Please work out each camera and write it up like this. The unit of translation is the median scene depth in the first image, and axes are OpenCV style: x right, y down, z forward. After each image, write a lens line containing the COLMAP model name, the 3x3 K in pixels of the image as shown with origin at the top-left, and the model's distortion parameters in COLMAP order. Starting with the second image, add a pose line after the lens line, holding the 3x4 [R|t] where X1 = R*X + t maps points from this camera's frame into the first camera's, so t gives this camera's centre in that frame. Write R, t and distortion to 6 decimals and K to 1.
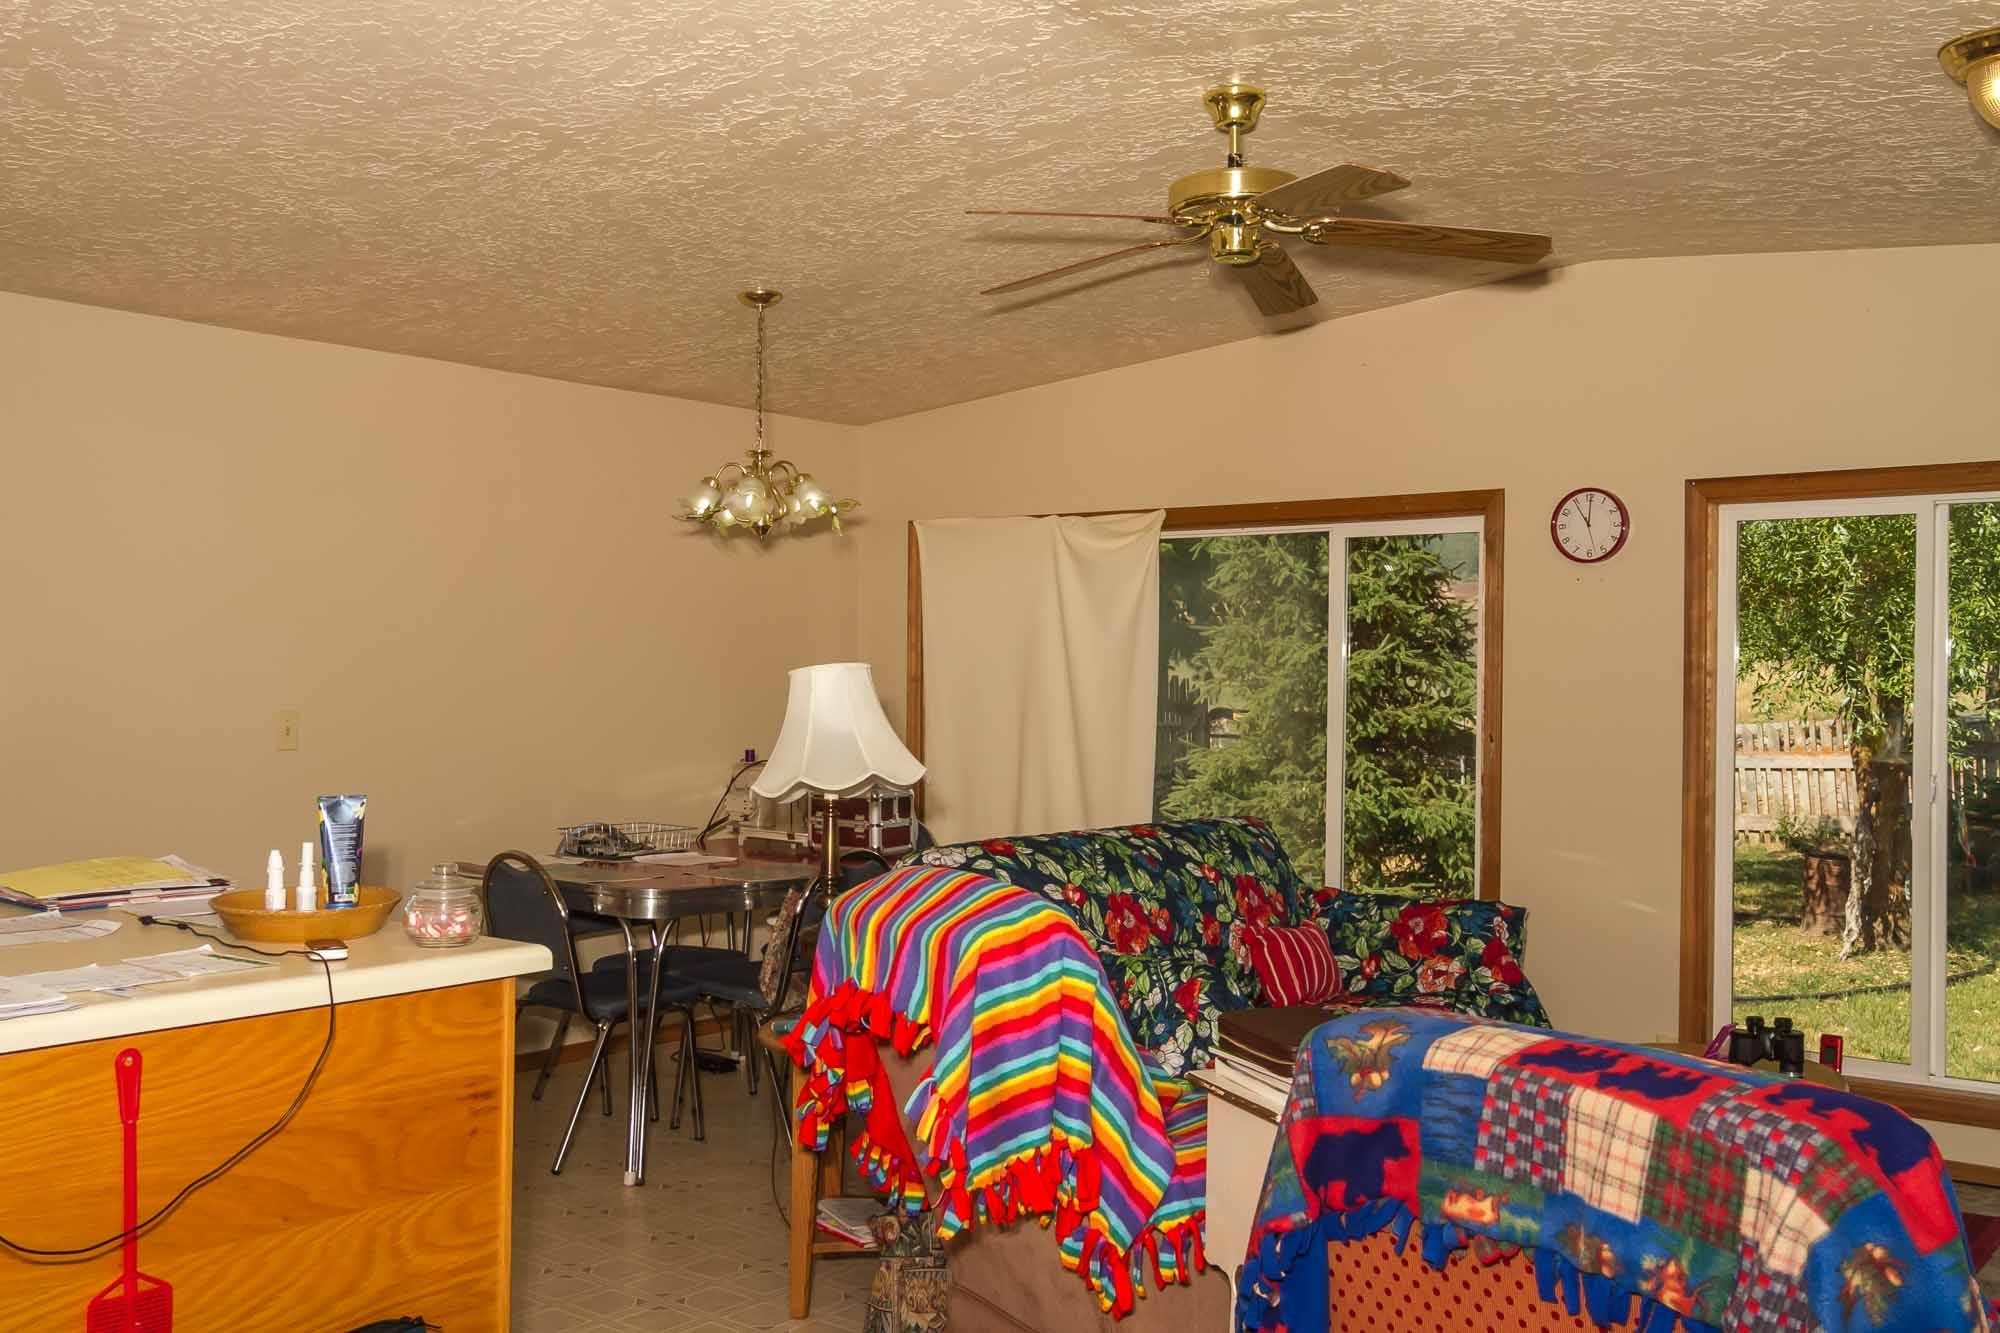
lens RADIAL K [[1871.2, 0, 968.6], [0, 1871.2, 673.3], [0, 0, 1]] dist [0.008758, -0.002006]
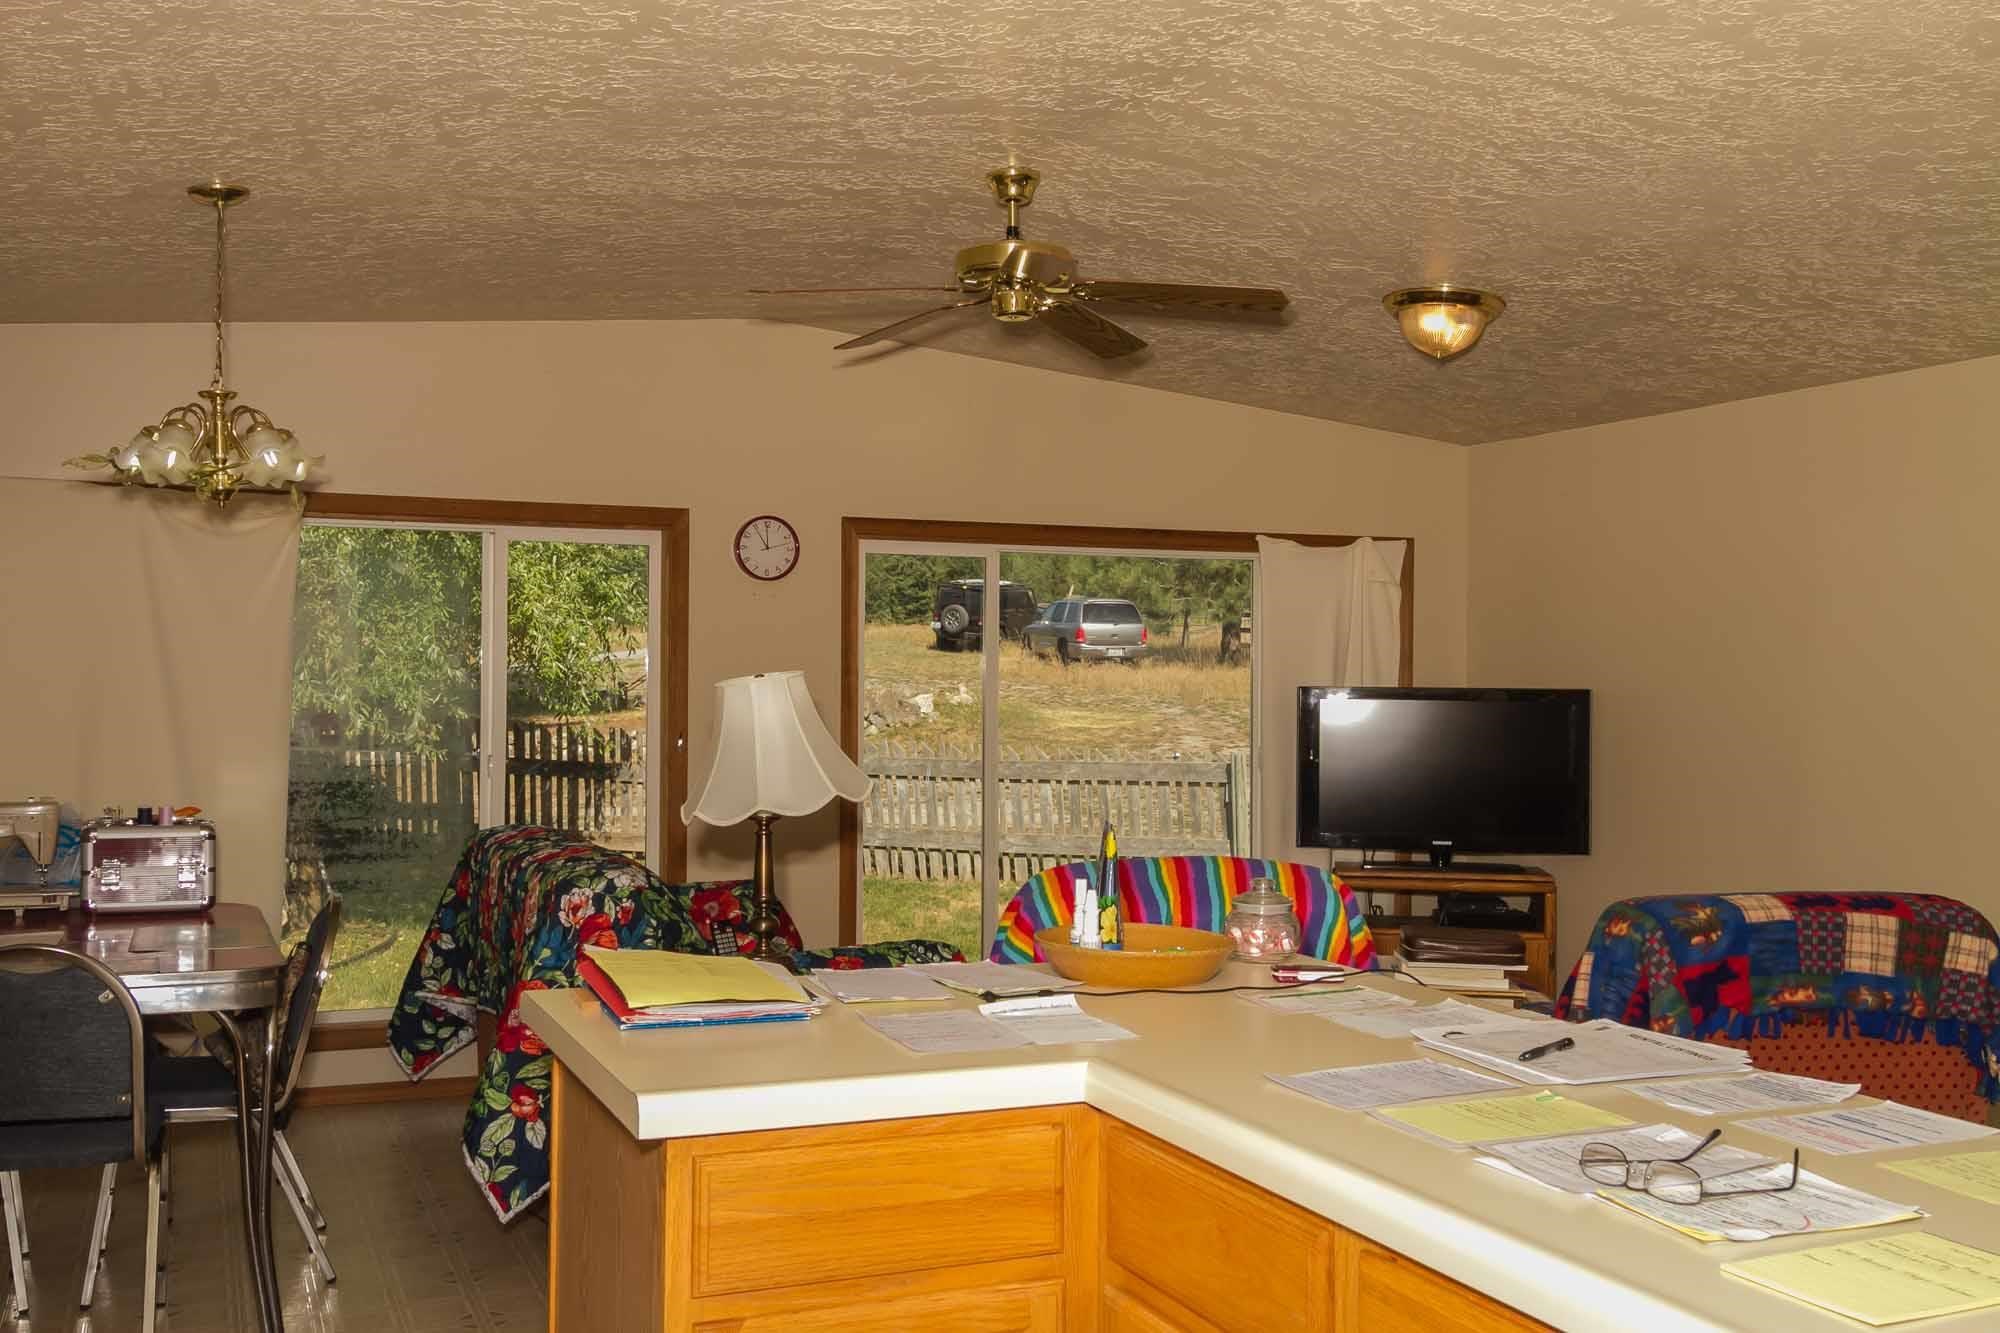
lens RADIAL K [[1871.2, 0, 968.6], [0, 1871.2, 673.3], [0, 0, 1]] dist [0.008758, -0.002006]
pose [[0.457348, -0.000121, 0.889288, -0.890436], [-0.001484, 0.999998, 0.000899, -0.004109], [-0.889286, -0.001731, 0.457347, 0.501692]]
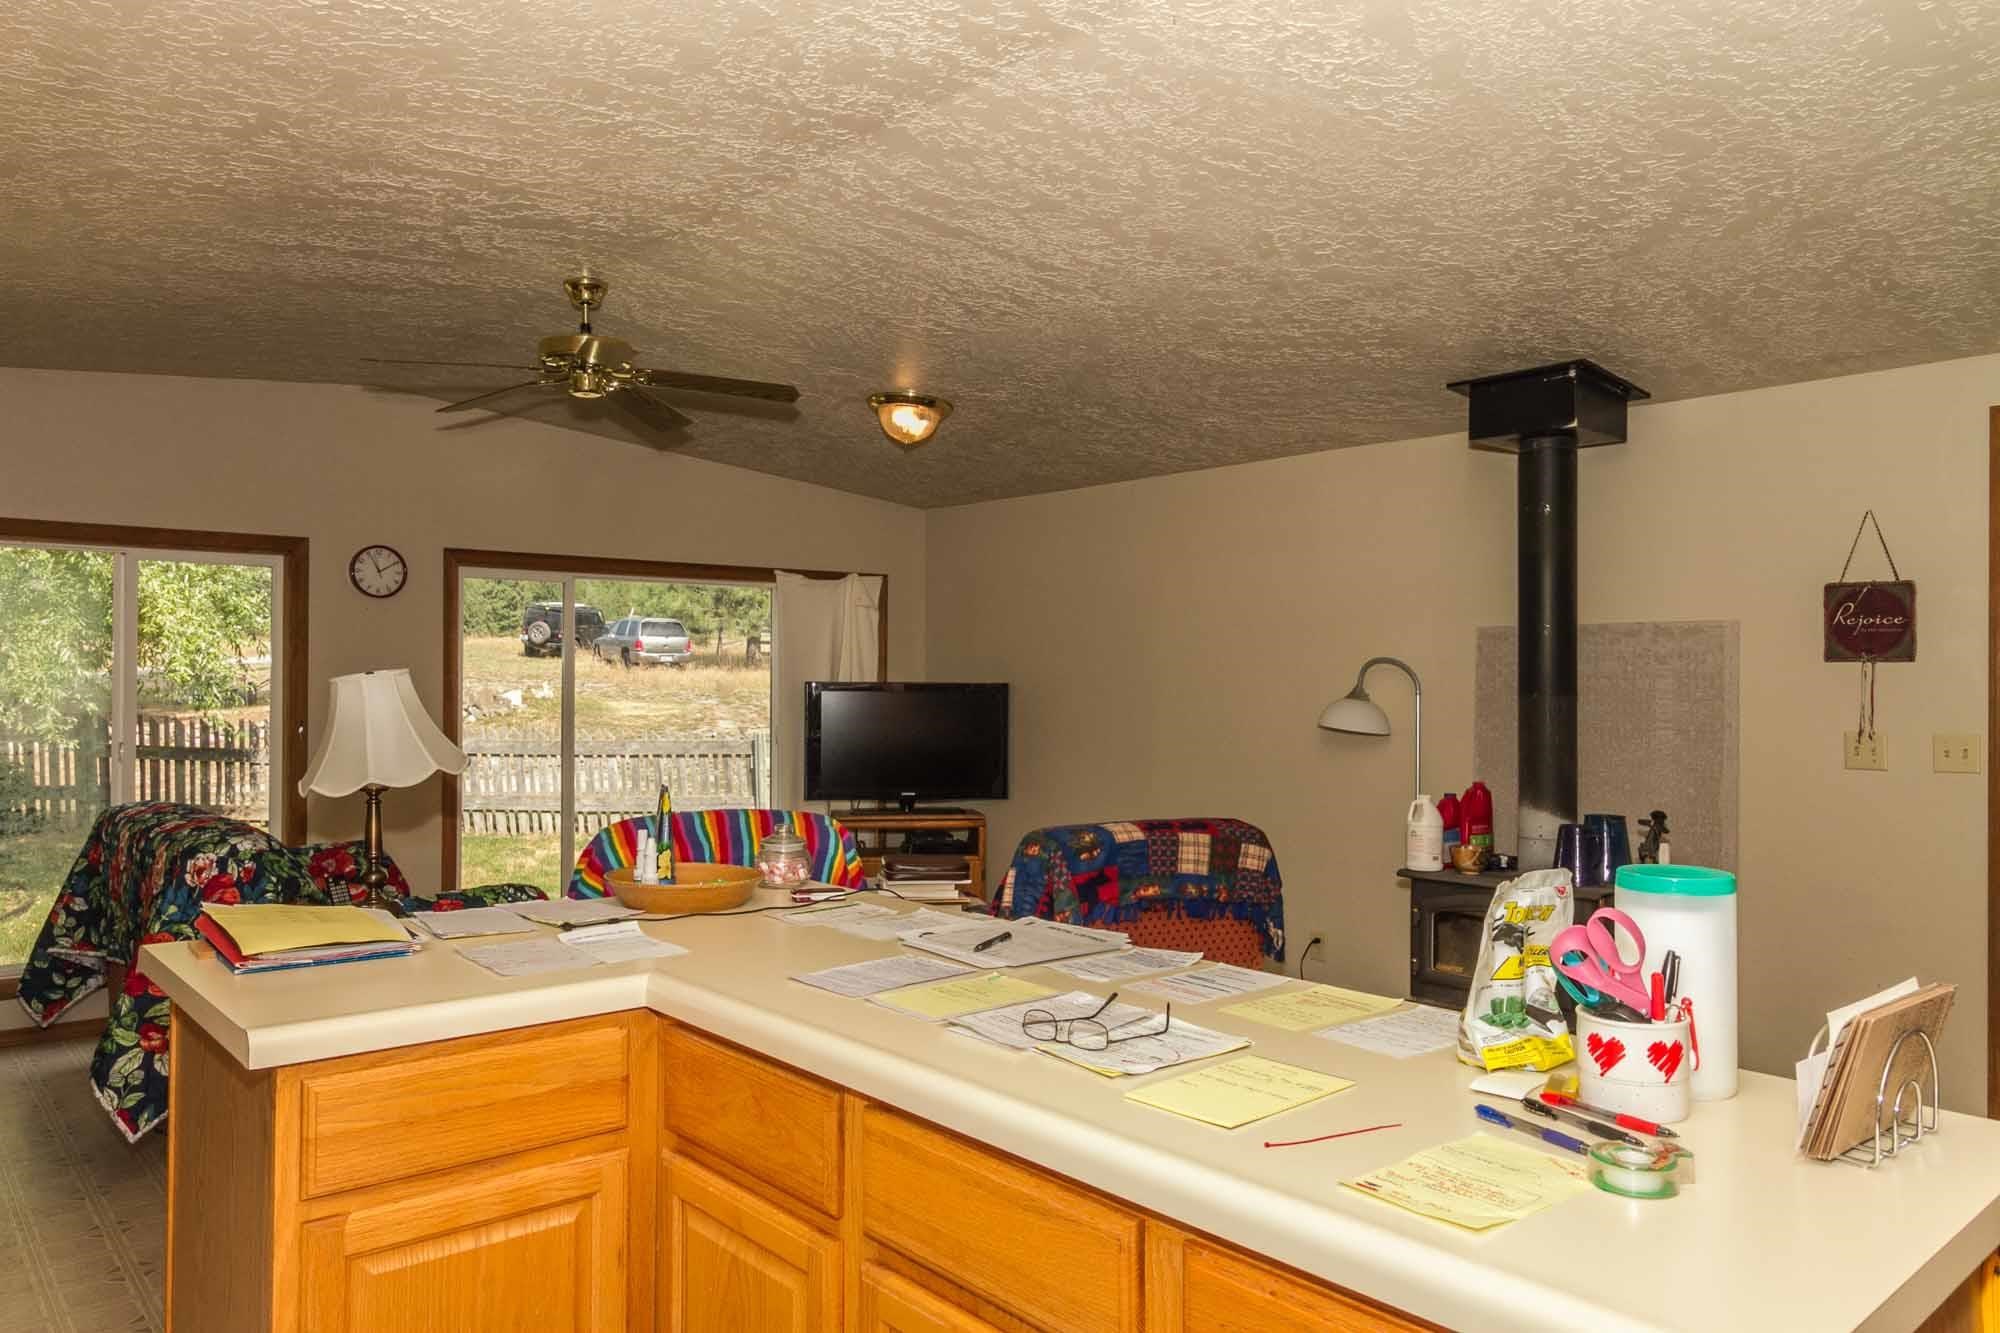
lens RADIAL K [[1360.3, 0, 991.7], [0, 1360.3, 670.0], [0, 0, 1]] dist [0.001721, -0.000547]
pose [[0.160930, 0.002739, 0.986962, -0.863205], [0.000517, 0.999996, -0.002860, -0.001020], [-0.986966, 0.000970, 0.160928, 0.514965]]
